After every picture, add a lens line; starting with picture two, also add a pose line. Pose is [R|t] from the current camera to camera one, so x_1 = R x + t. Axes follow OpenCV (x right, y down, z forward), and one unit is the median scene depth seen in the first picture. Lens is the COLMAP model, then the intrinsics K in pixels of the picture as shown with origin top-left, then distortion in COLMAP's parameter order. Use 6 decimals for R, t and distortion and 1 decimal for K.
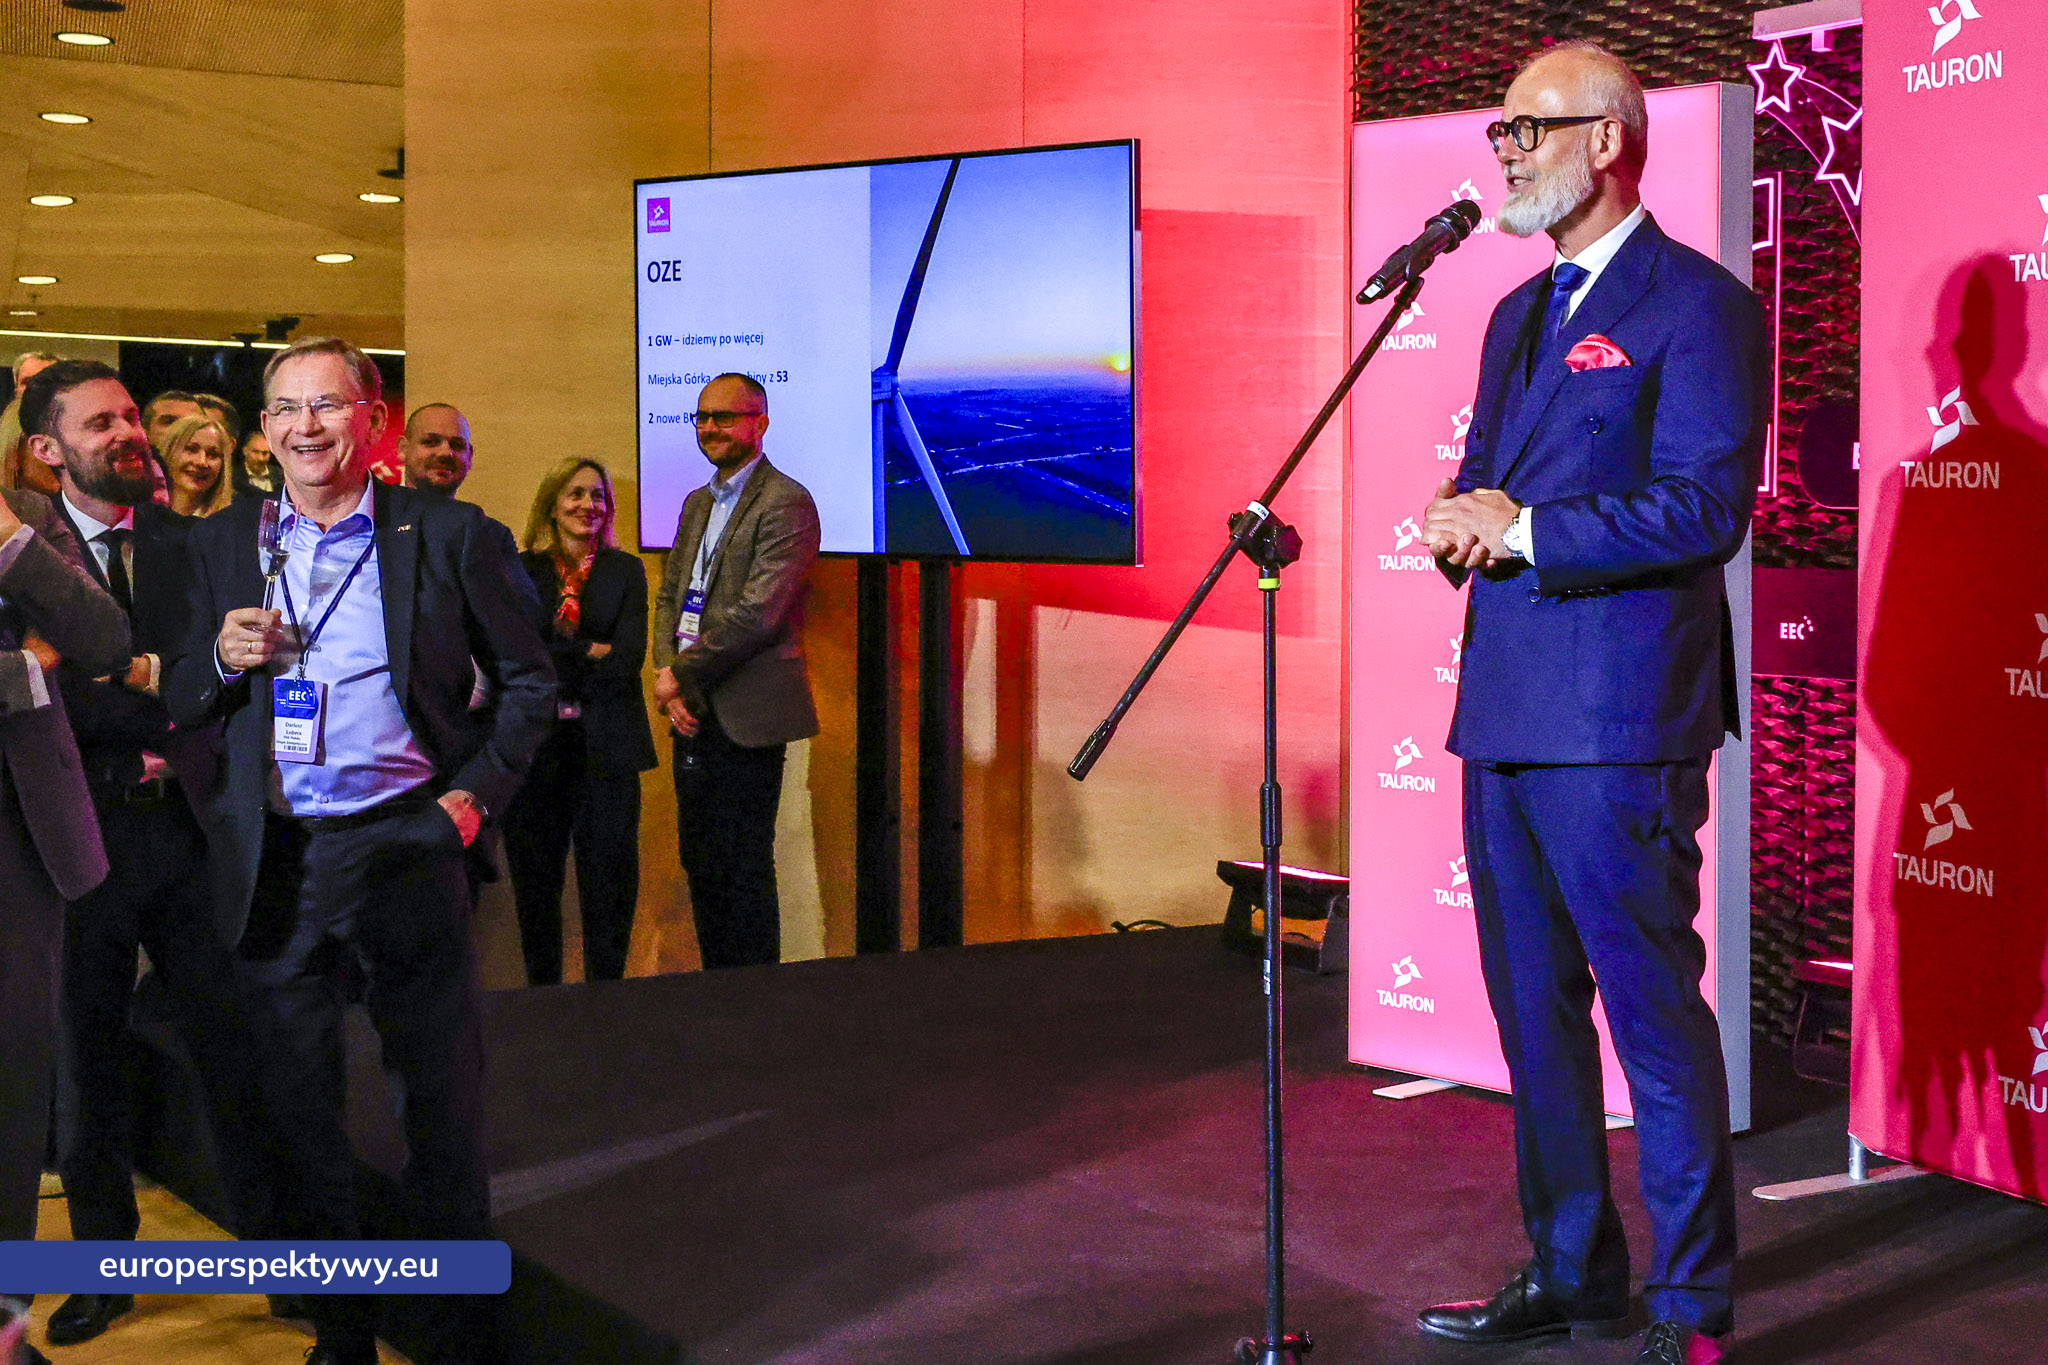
lens RADIAL K [[4340.1, 0, 1018.8], [0, 4340.1, 675.2], [0, 0, 1]] dist [-0.215677, 0.000000]
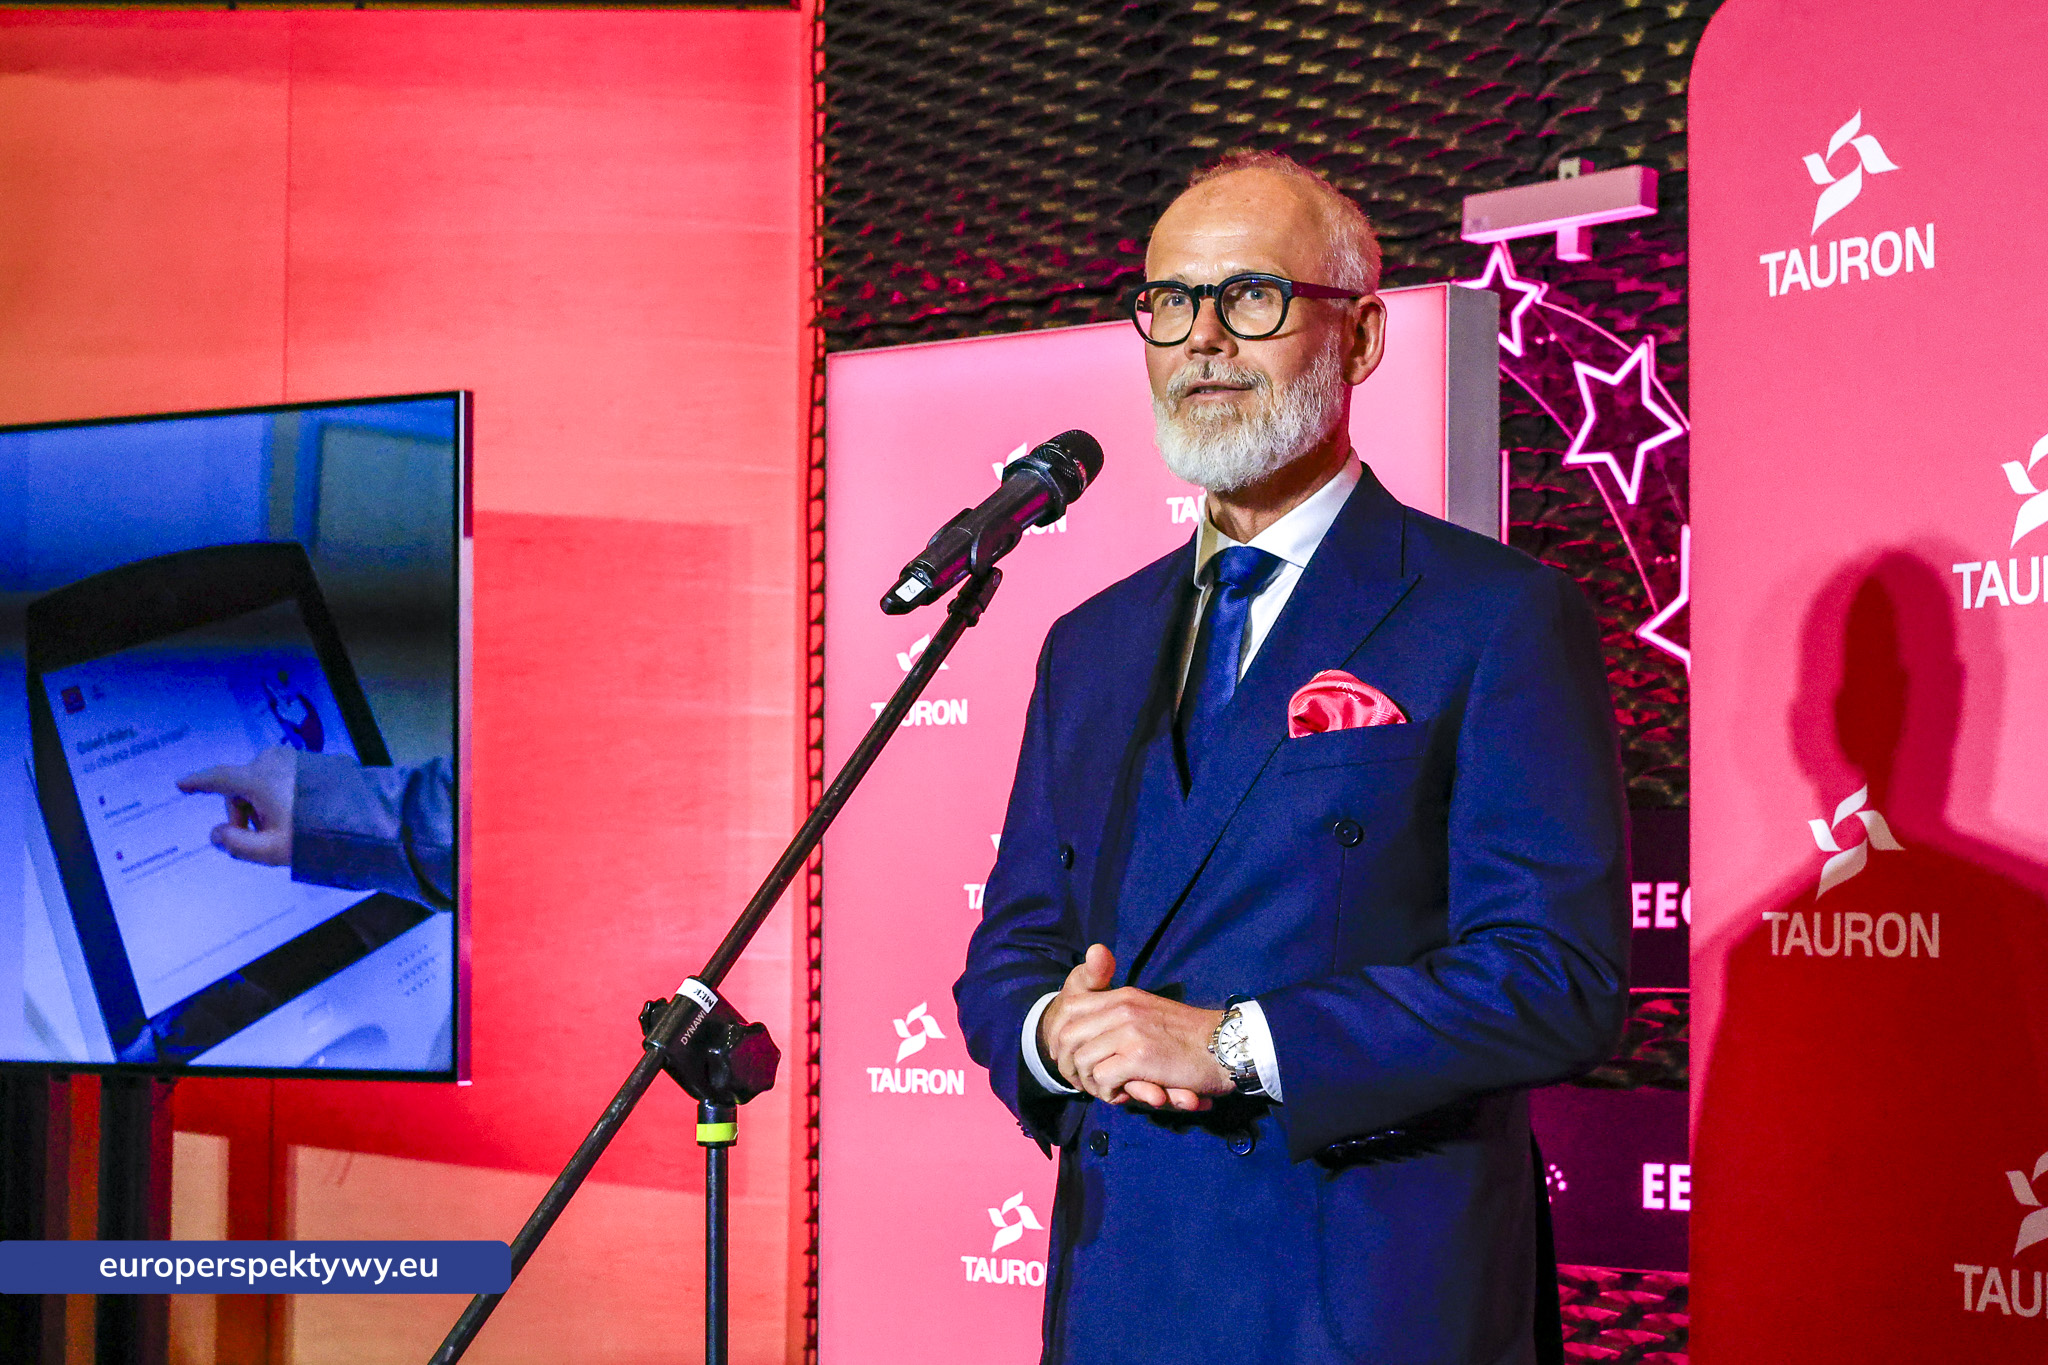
lens RADIAL K [[4249.6, 0, 1032.2], [0, 4249.6, 691.9], [0, 0, 1]] dist [0.024511, 0.000000]
pose [[0.986463, 0.014586, 0.163332, 0.008470], [0.002942, 0.994302, -0.106562, -0.016584], [-0.163955, 0.105600, 0.980799, 0.410111]]
